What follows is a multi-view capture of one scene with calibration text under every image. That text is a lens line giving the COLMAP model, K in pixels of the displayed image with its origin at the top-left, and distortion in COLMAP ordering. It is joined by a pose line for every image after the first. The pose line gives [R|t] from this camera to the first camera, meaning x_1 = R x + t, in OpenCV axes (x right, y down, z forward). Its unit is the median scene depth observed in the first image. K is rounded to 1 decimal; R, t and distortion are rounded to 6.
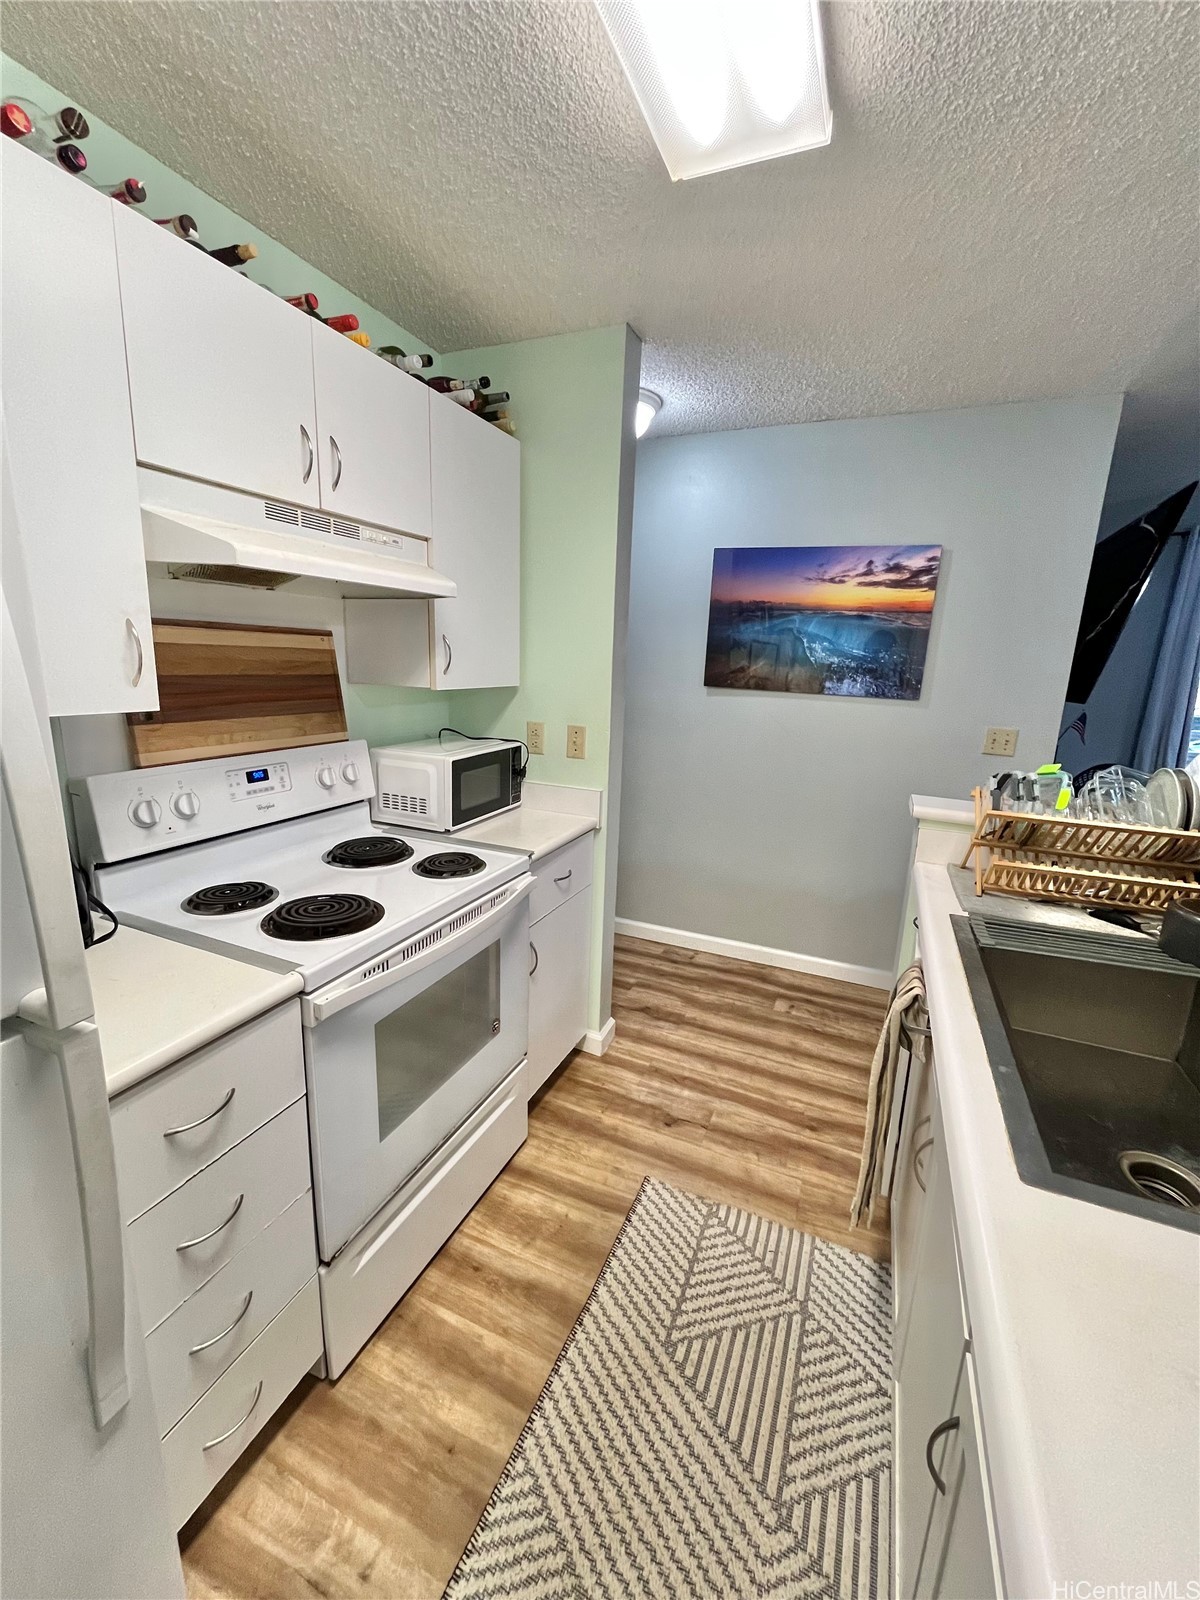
lens RADIAL K [[646.8, 0, 601.6], [0, 646.8, 794.8], [0, 0, 1]] dist [-0.000861, -0.000323]
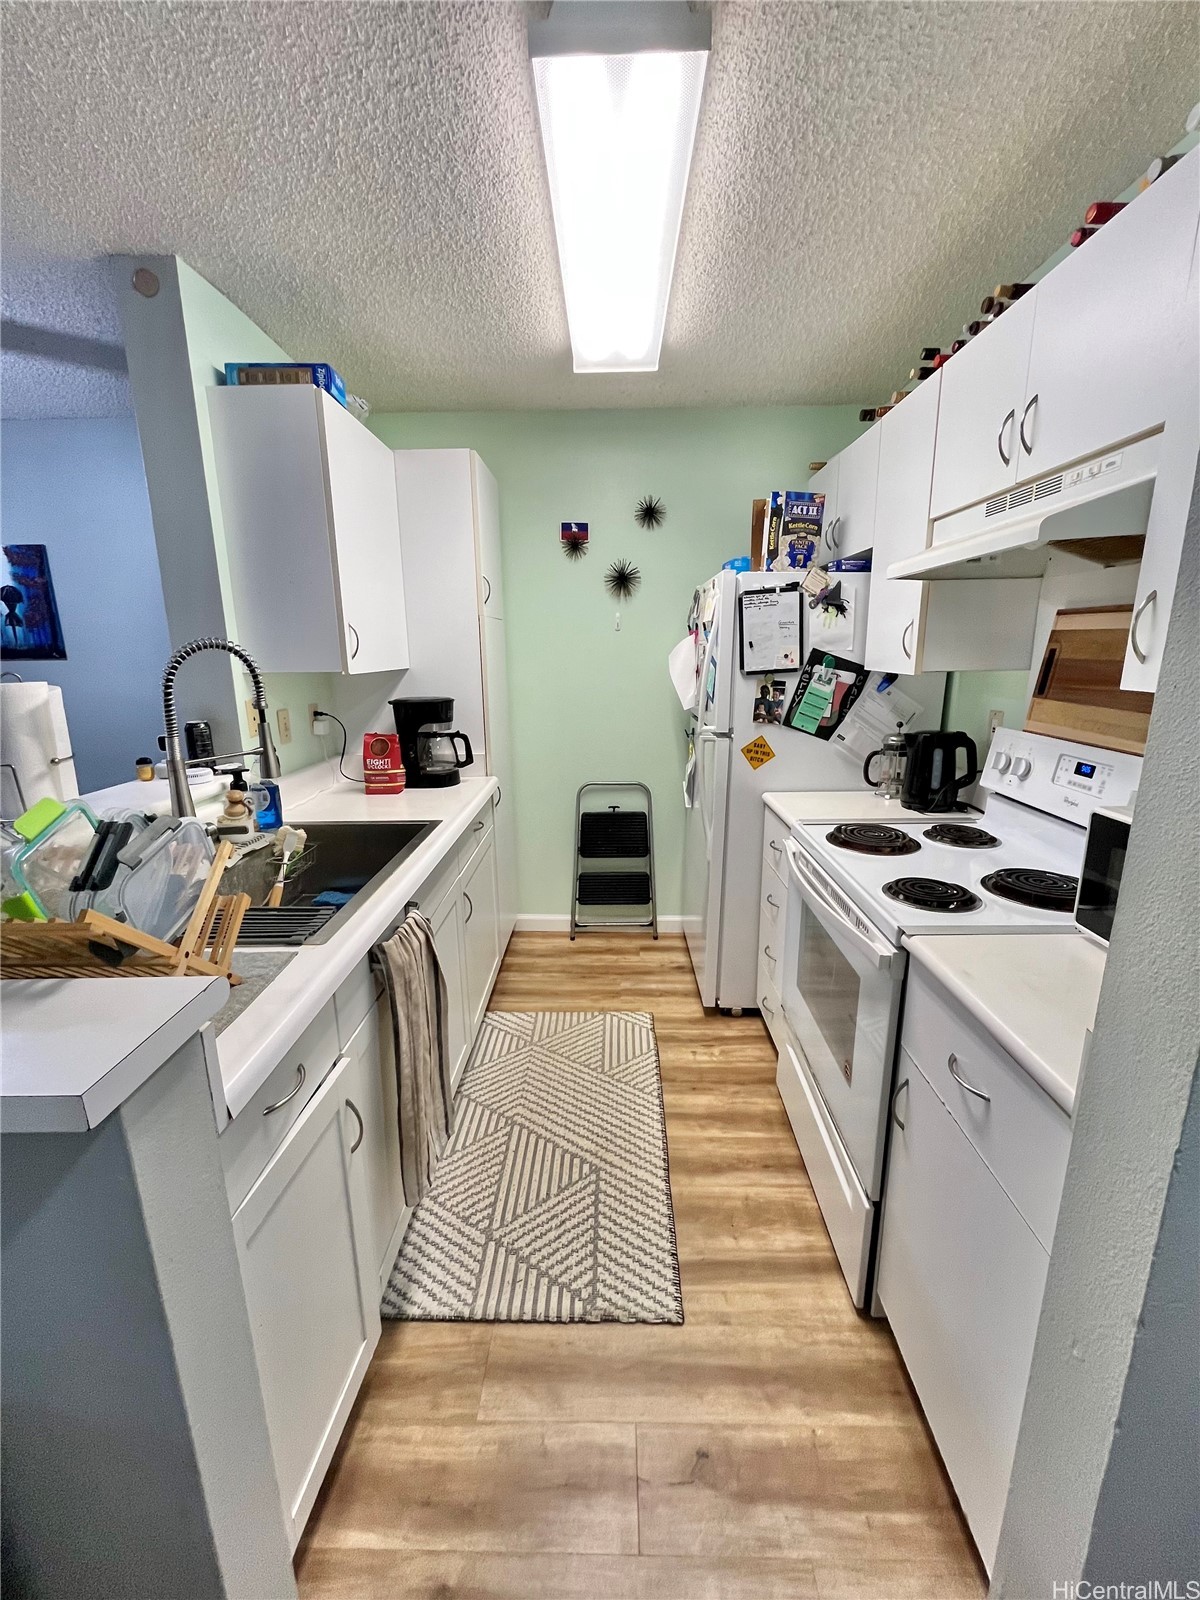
lens RADIAL K [[646.8, 0, 601.6], [0, 646.8, 794.8], [0, 0, 1]] dist [-0.000861, -0.000323]
pose [[-0.924318, 0.061620, -0.376614, 0.480447], [-0.101144, 0.912029, 0.397459, -0.308410], [0.367974, 0.405471, -0.836772, 1.606914]]
